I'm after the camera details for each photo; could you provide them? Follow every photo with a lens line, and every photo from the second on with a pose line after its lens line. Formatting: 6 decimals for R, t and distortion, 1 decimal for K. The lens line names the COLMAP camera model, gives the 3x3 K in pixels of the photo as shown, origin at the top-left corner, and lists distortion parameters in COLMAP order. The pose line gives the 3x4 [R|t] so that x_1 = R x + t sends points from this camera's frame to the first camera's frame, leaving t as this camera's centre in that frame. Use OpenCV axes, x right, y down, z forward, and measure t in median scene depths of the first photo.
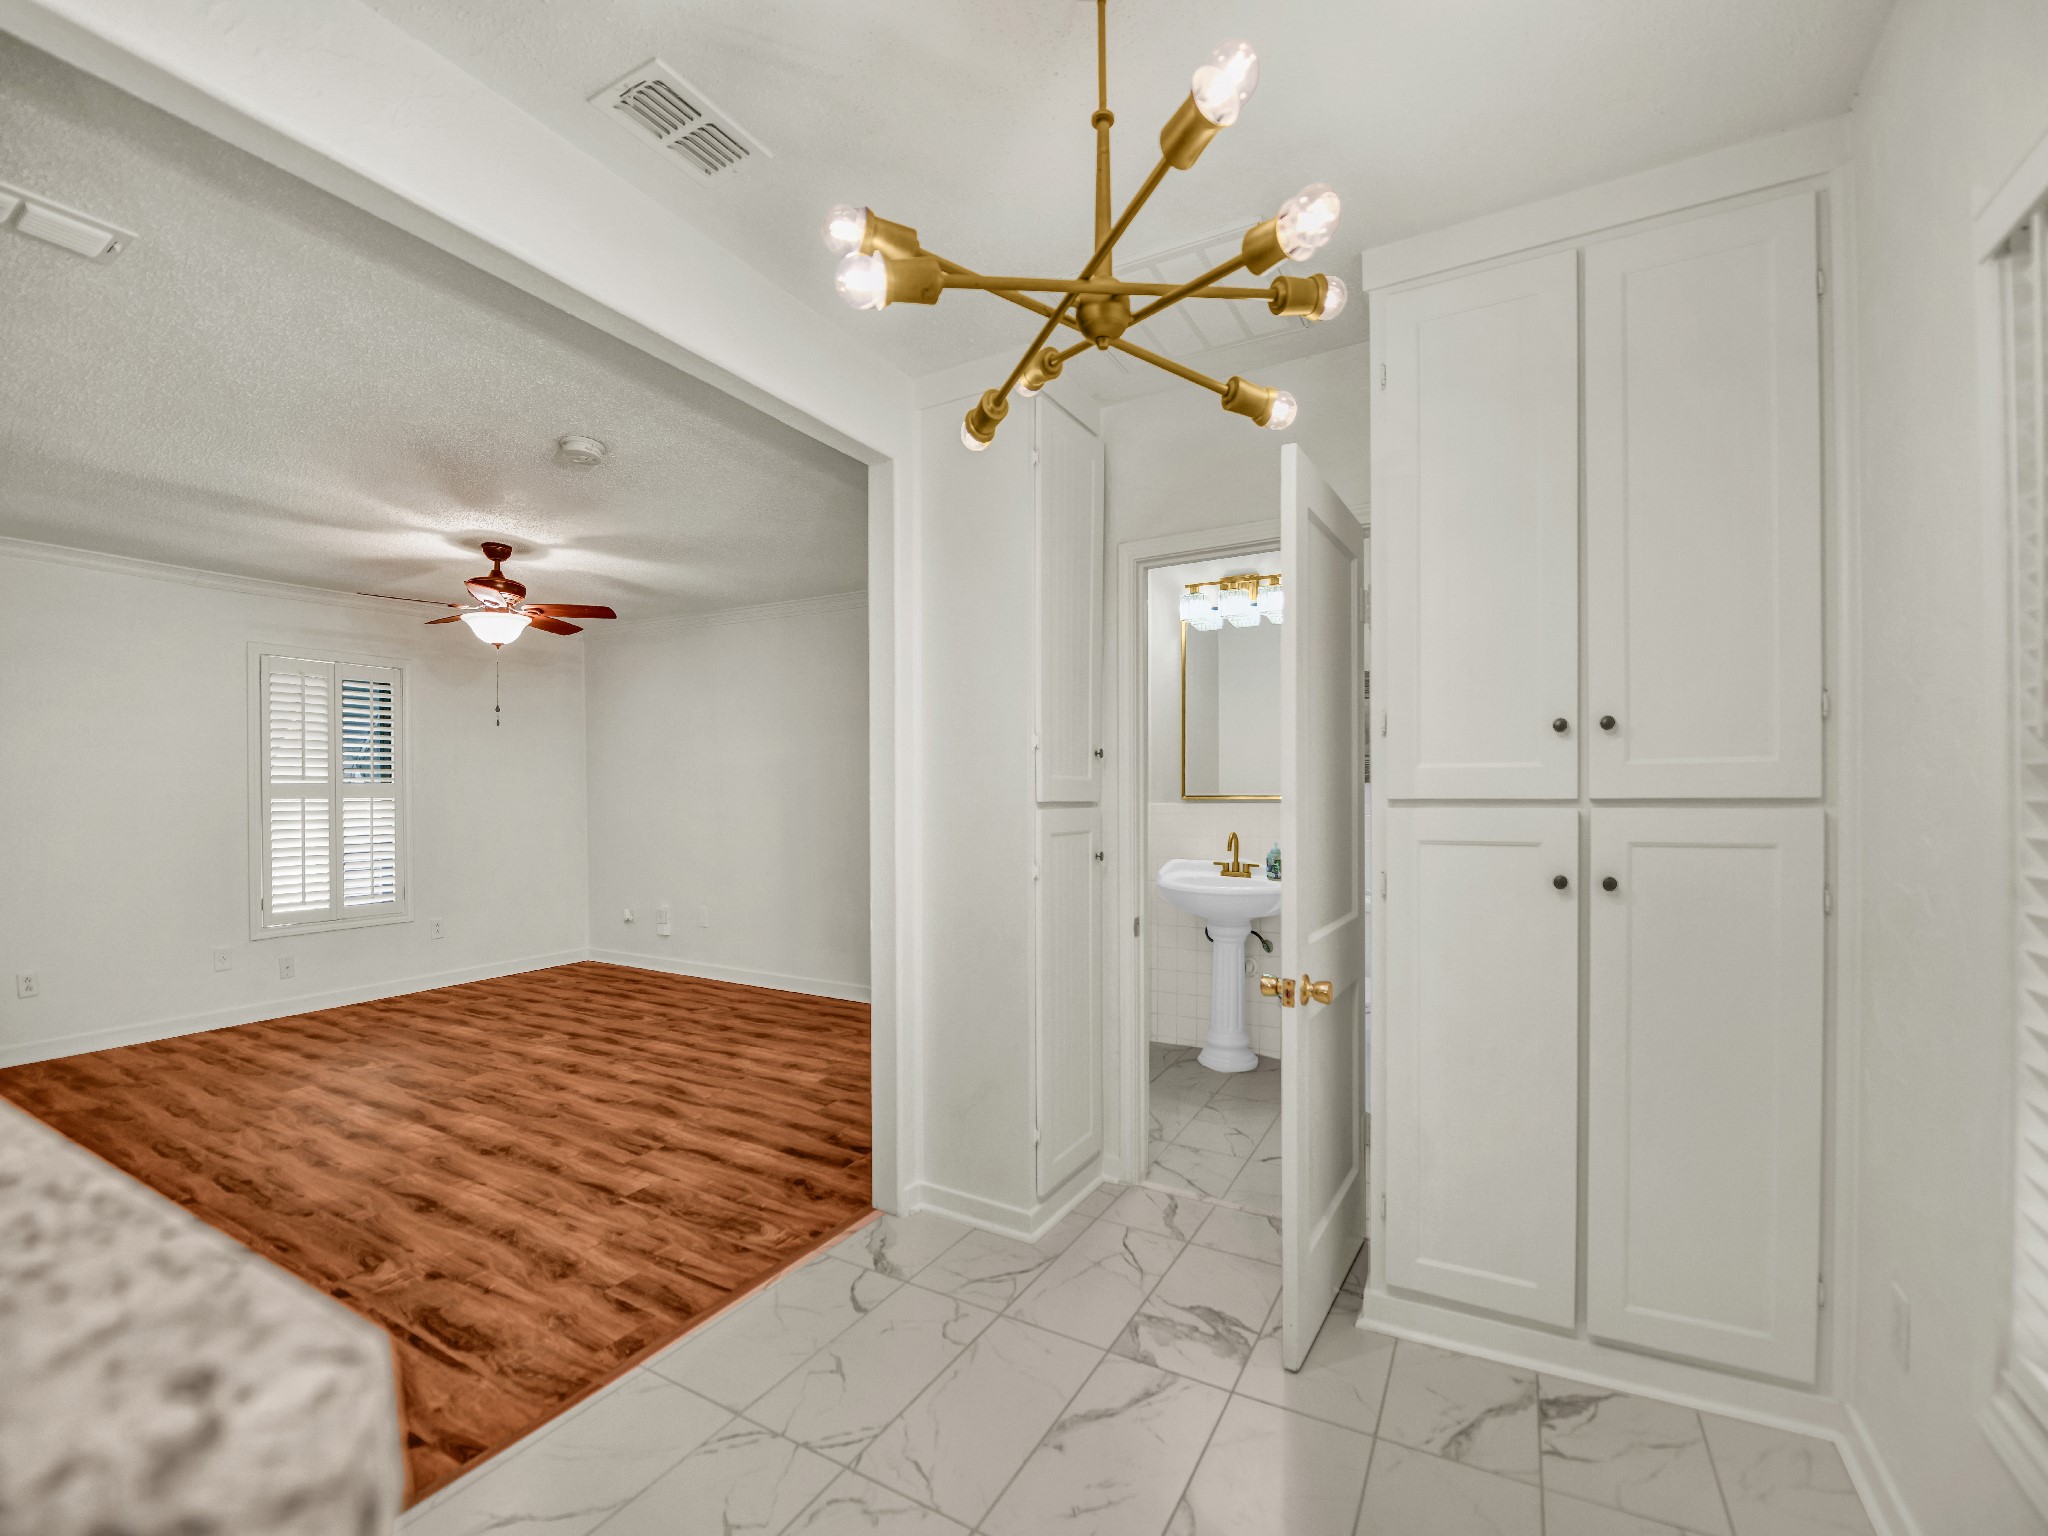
lens RADIAL K [[847.0, 0, 1074.3], [0, 847.0, 797.5], [0, 0, 1]] dist [-0.022514, -0.000450]
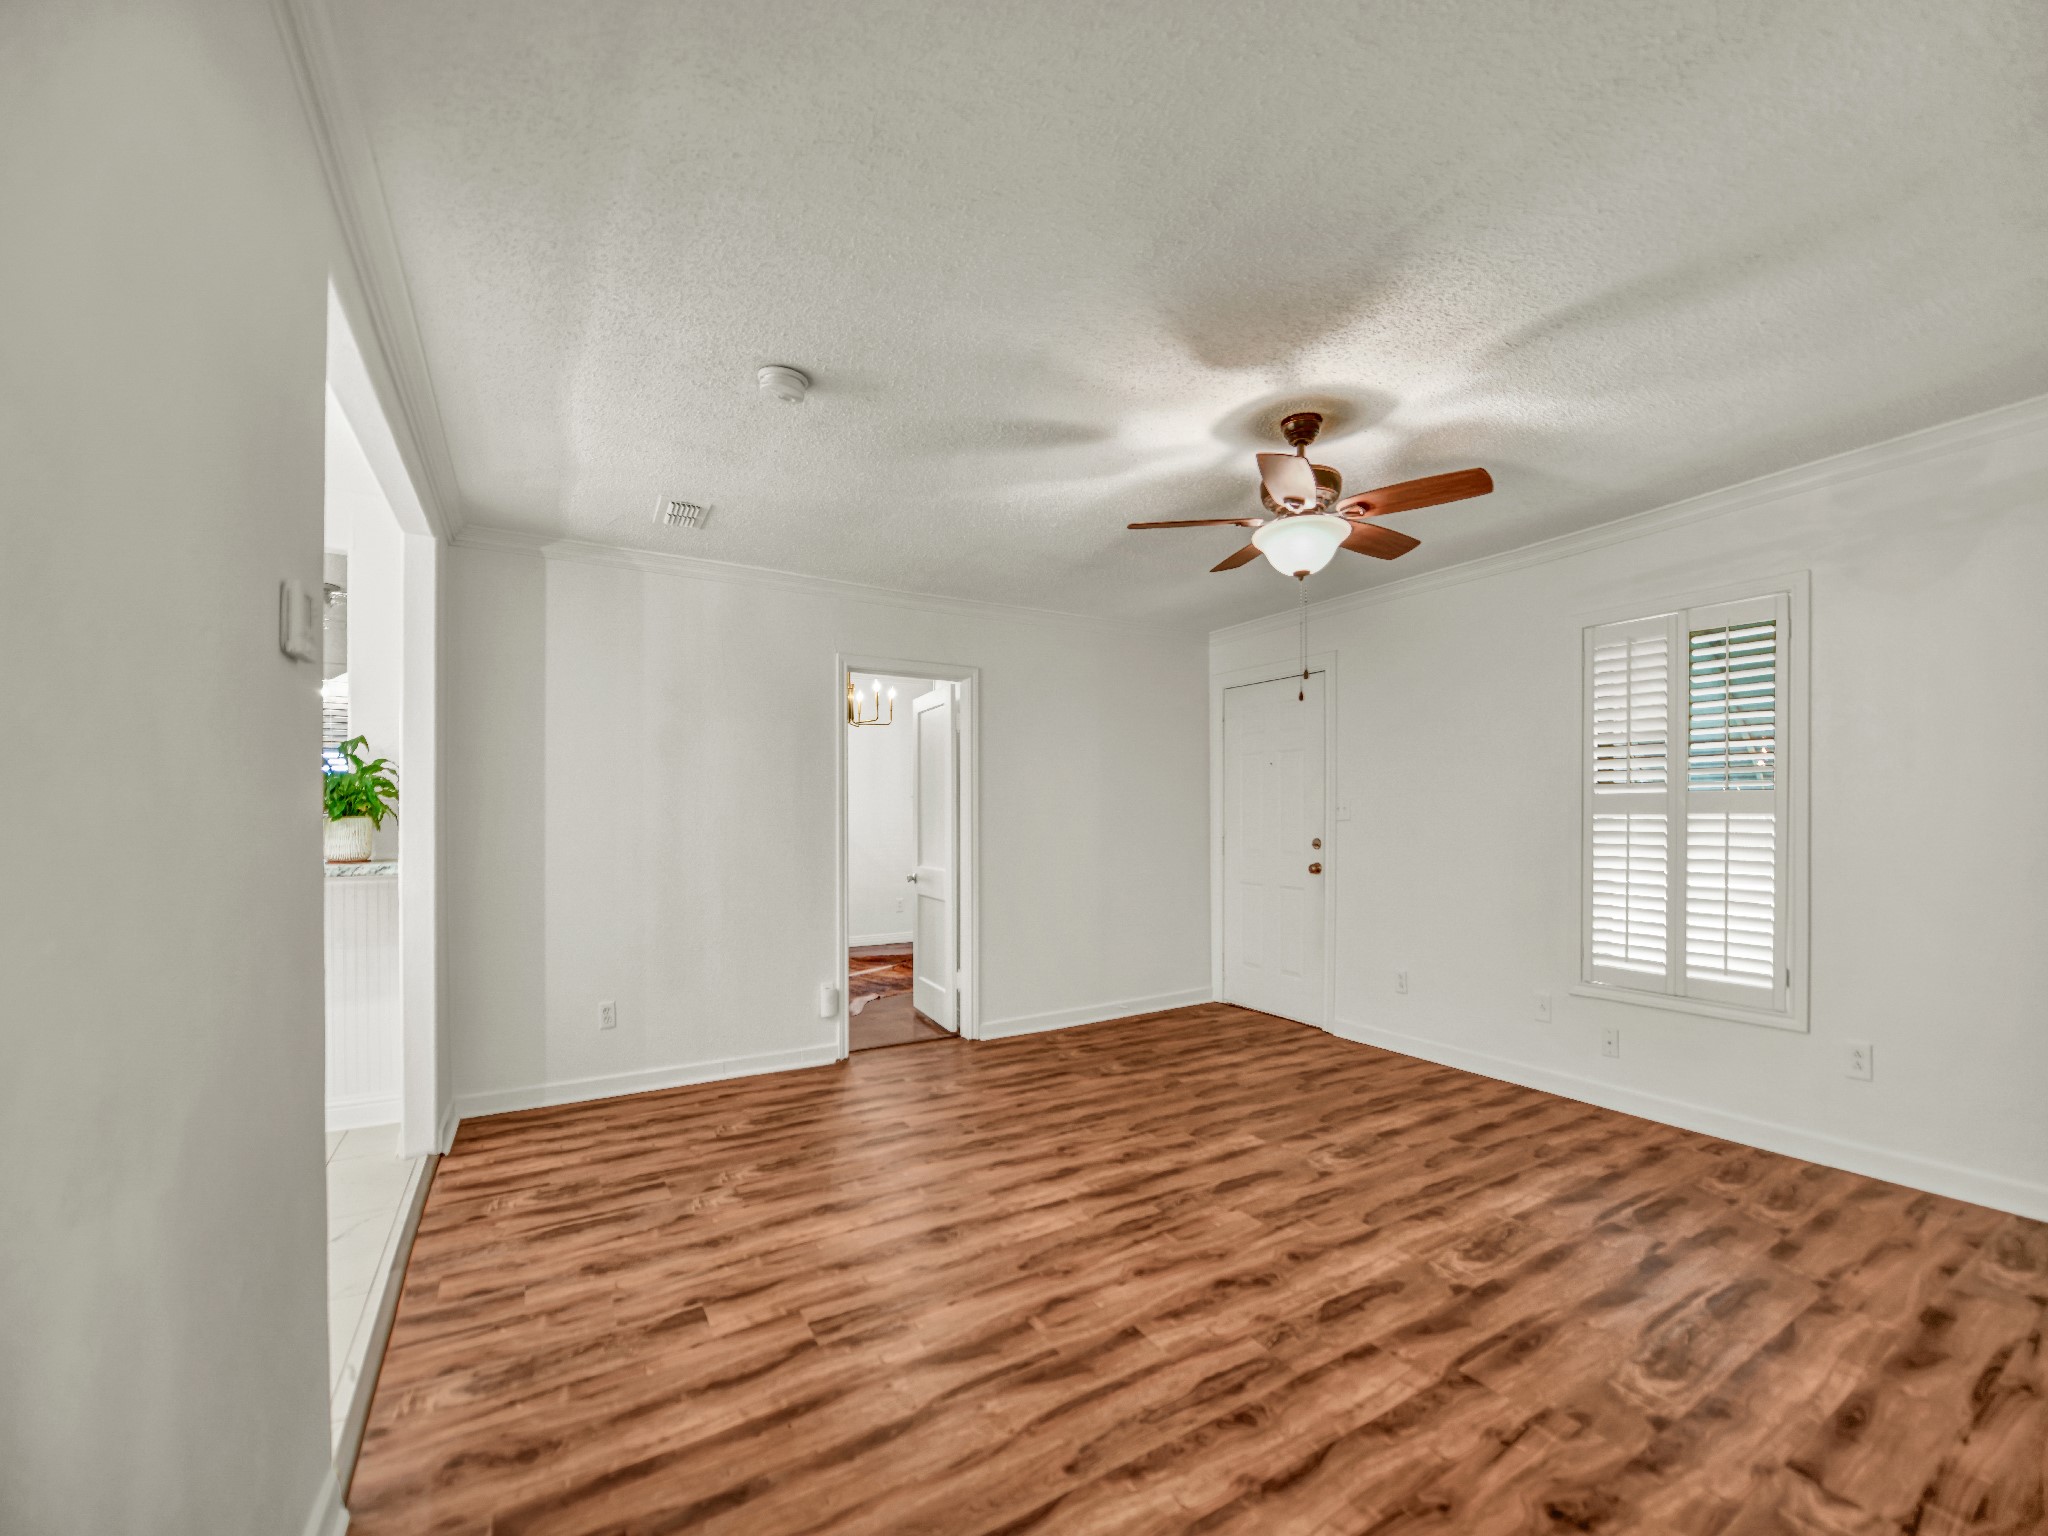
lens RADIAL K [[836.8, 0, 974.3], [0, 836.8, 816.4], [0, 0, 1]] dist [-0.020717, -0.000460]
pose [[-0.574378, 0.004303, -0.818579, -0.024721], [-0.000974, 0.999982, 0.005940, -0.000761], [0.818589, 0.004209, -0.574364, 1.163326]]
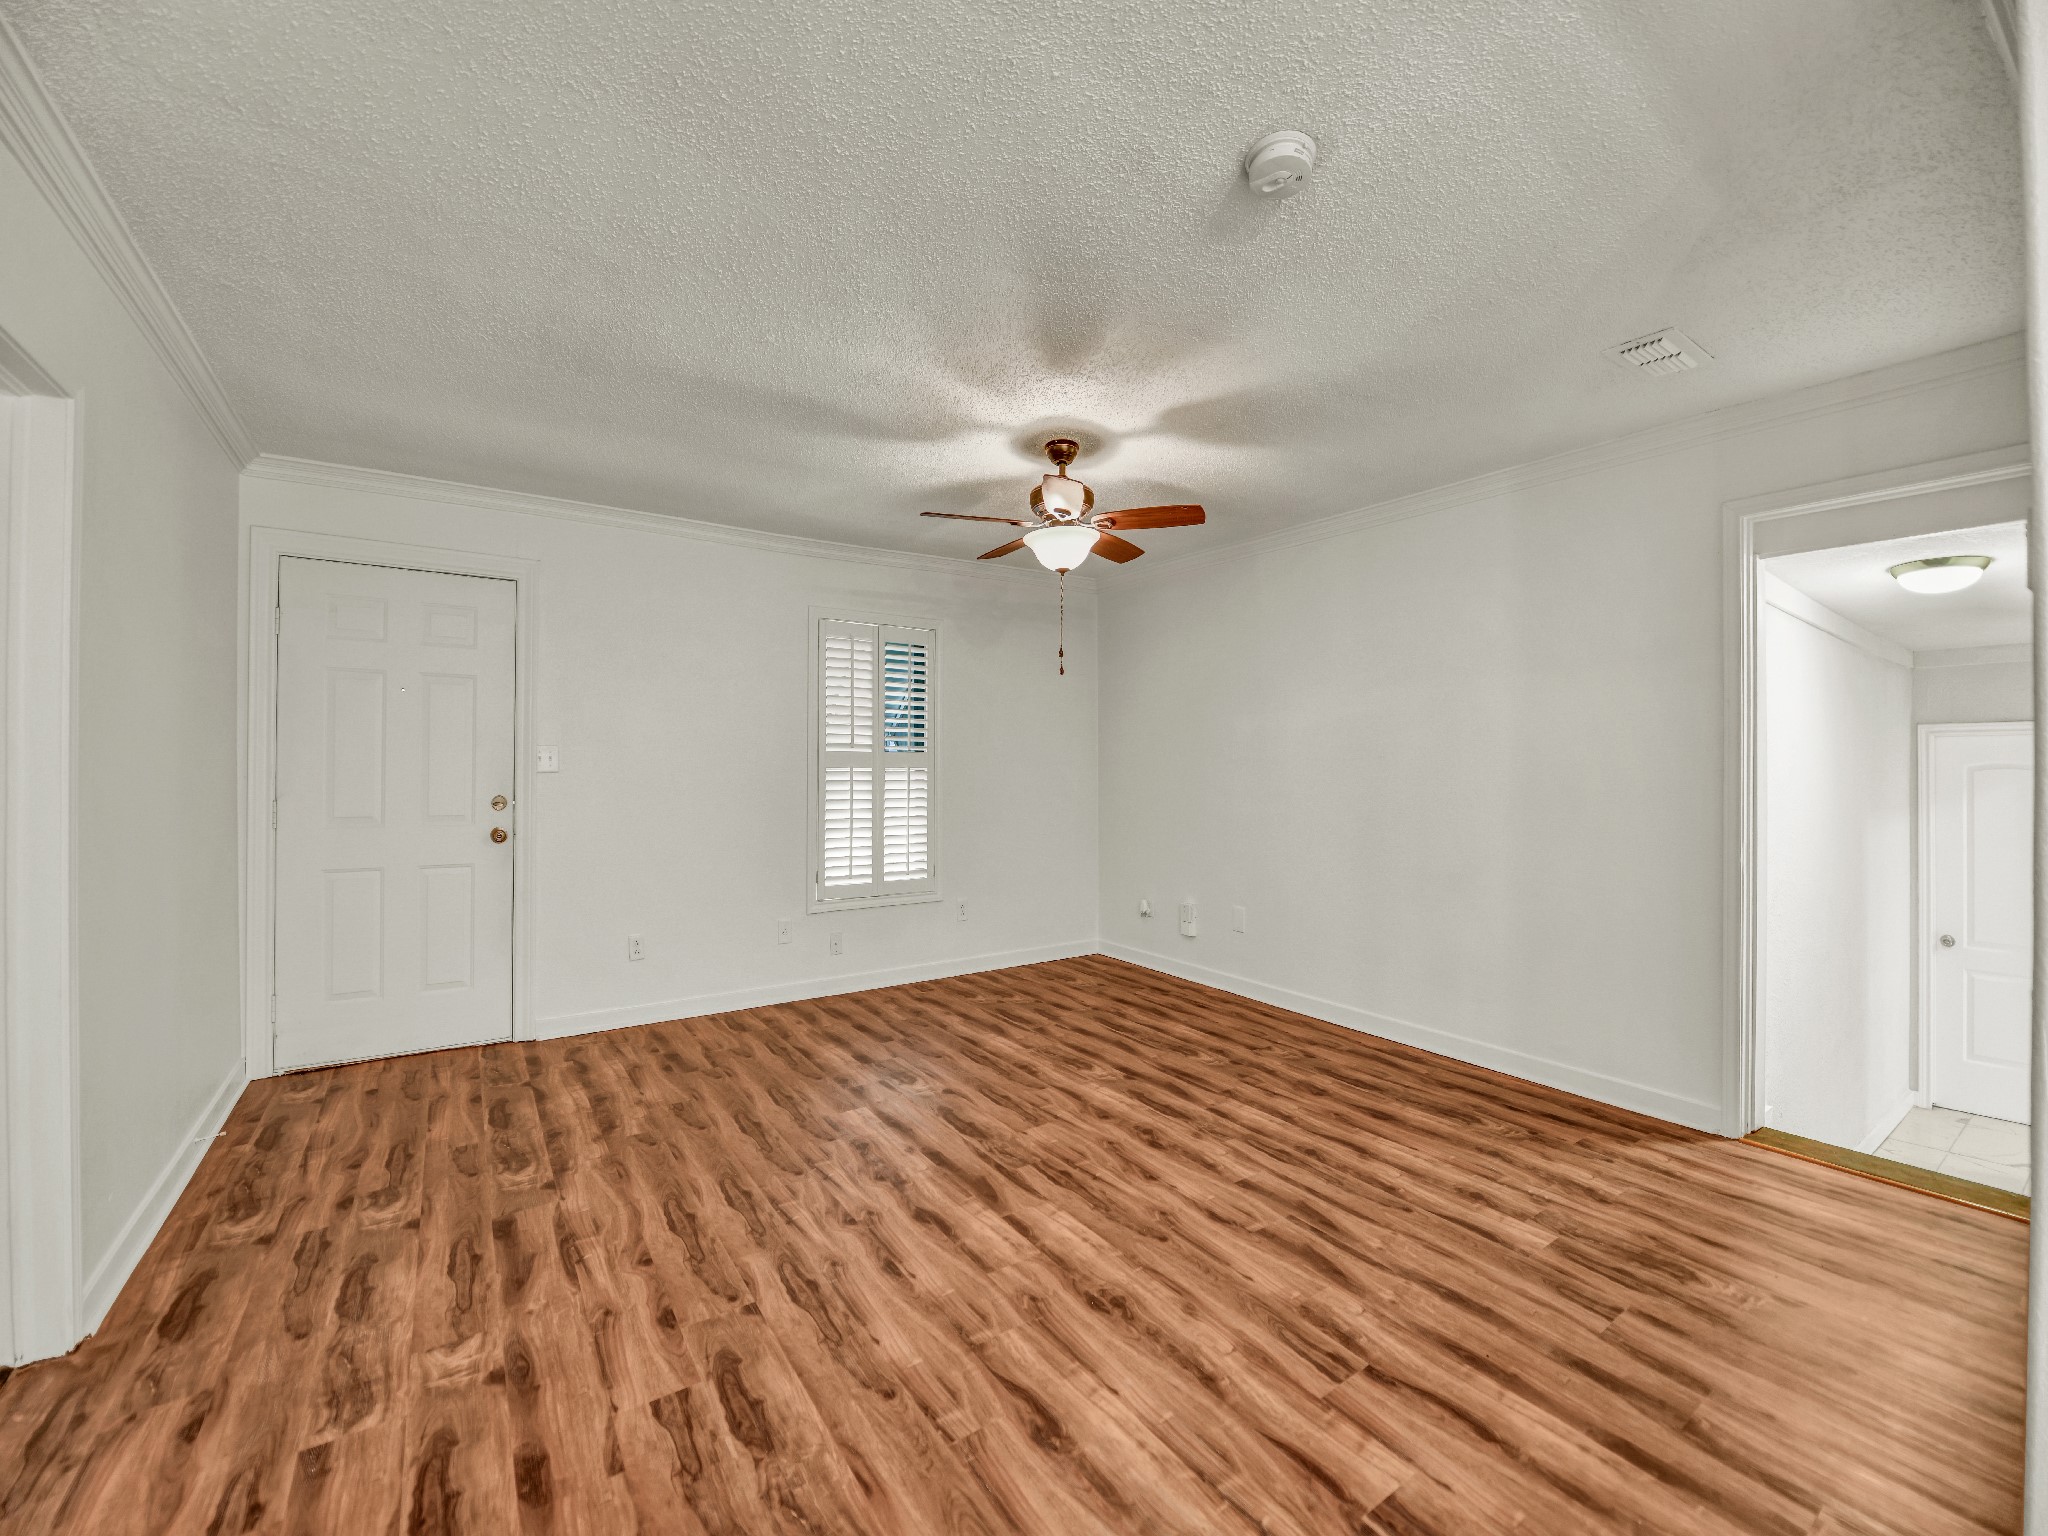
lens RADIAL K [[849.1, 0, 1060.9], [0, 849.1, 764.6], [0, 0, 1]] dist [-0.019838, -0.000282]
pose [[0.887047, 0.004628, -0.461655, -0.326071], [-0.009718, 0.999915, -0.008647, 0.004974], [0.461576, 0.012157, 0.887017, 0.302077]]
